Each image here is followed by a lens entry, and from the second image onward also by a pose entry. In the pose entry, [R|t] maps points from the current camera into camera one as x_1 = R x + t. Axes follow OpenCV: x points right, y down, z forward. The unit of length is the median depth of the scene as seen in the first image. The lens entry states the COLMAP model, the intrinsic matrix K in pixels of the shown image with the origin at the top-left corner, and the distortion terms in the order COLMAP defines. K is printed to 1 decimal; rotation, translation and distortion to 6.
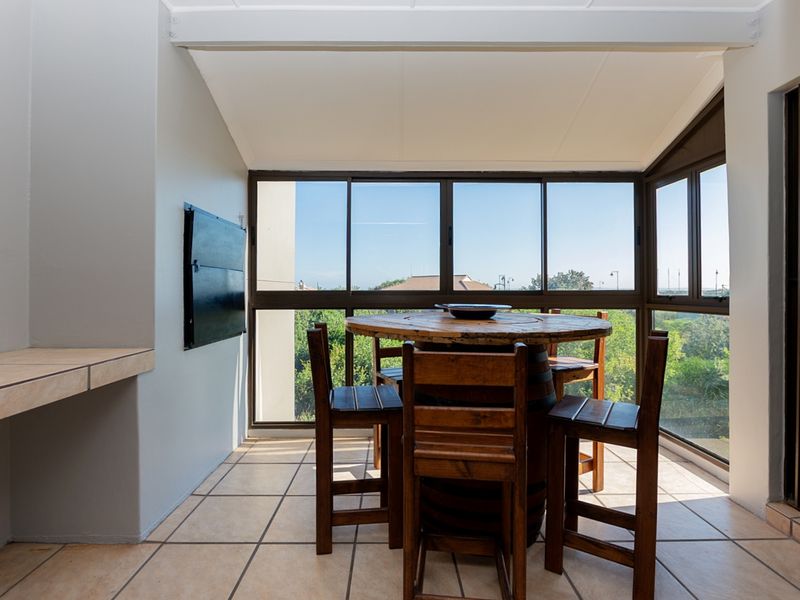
lens RADIAL K [[448.3, 0, 400.0], [0, 448.3, 300.0], [0, 0, 1]] dist [0.000019, 0.000066]
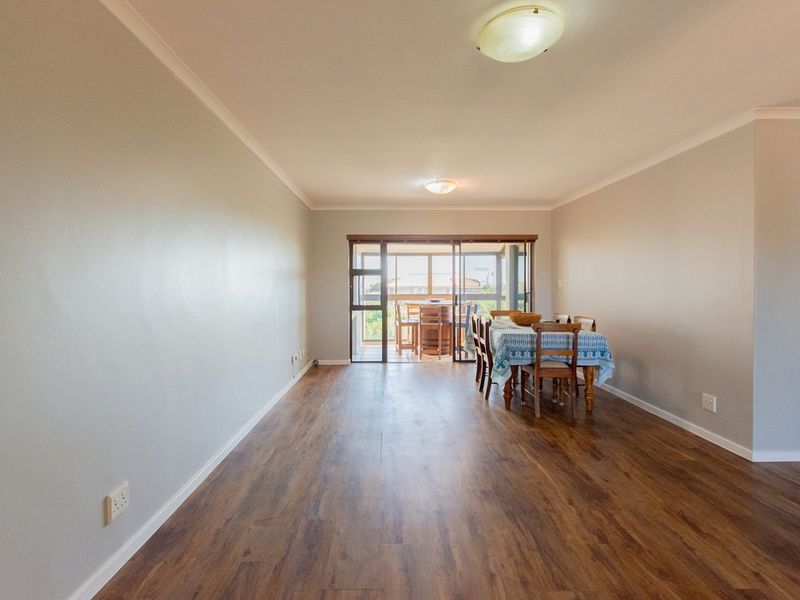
lens RADIAL K [[406.6, 0, 400.0], [0, 406.6, 300.0], [0, 0, 1]] dist [0.000489, 0.000238]
pose [[0.999909, -0.009281, 0.009766, -0.133346], [0.009274, 0.999957, 0.000706, 0.015382], [-0.009772, -0.000616, 0.999952, -1.932932]]
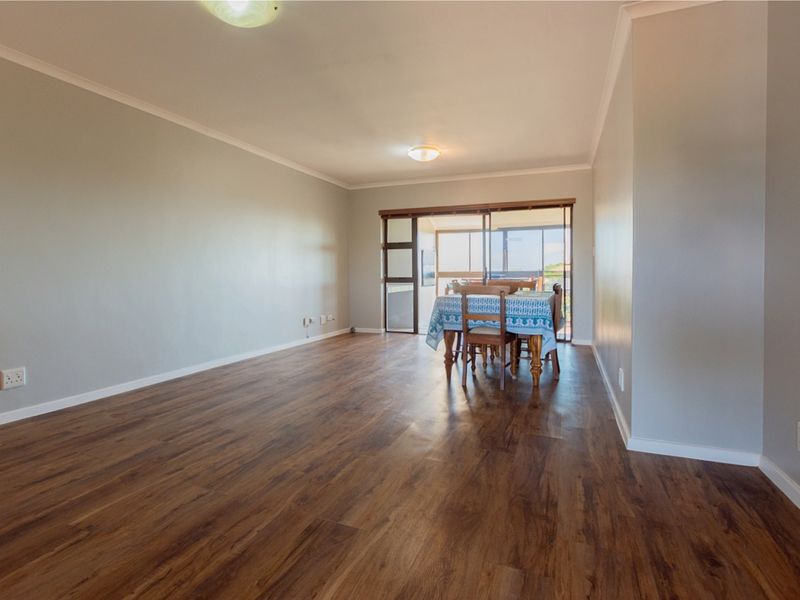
lens RADIAL K [[404.9, 0, 399.2], [0, 404.9, 294.2], [0, 0, 1]] dist [-0.003505, -0.000477]
pose [[0.927307, 0.009676, -0.374178, 0.521056], [-0.002999, 0.999826, 0.018423, 0.090195], [0.374291, -0.015962, 0.927174, -1.855618]]
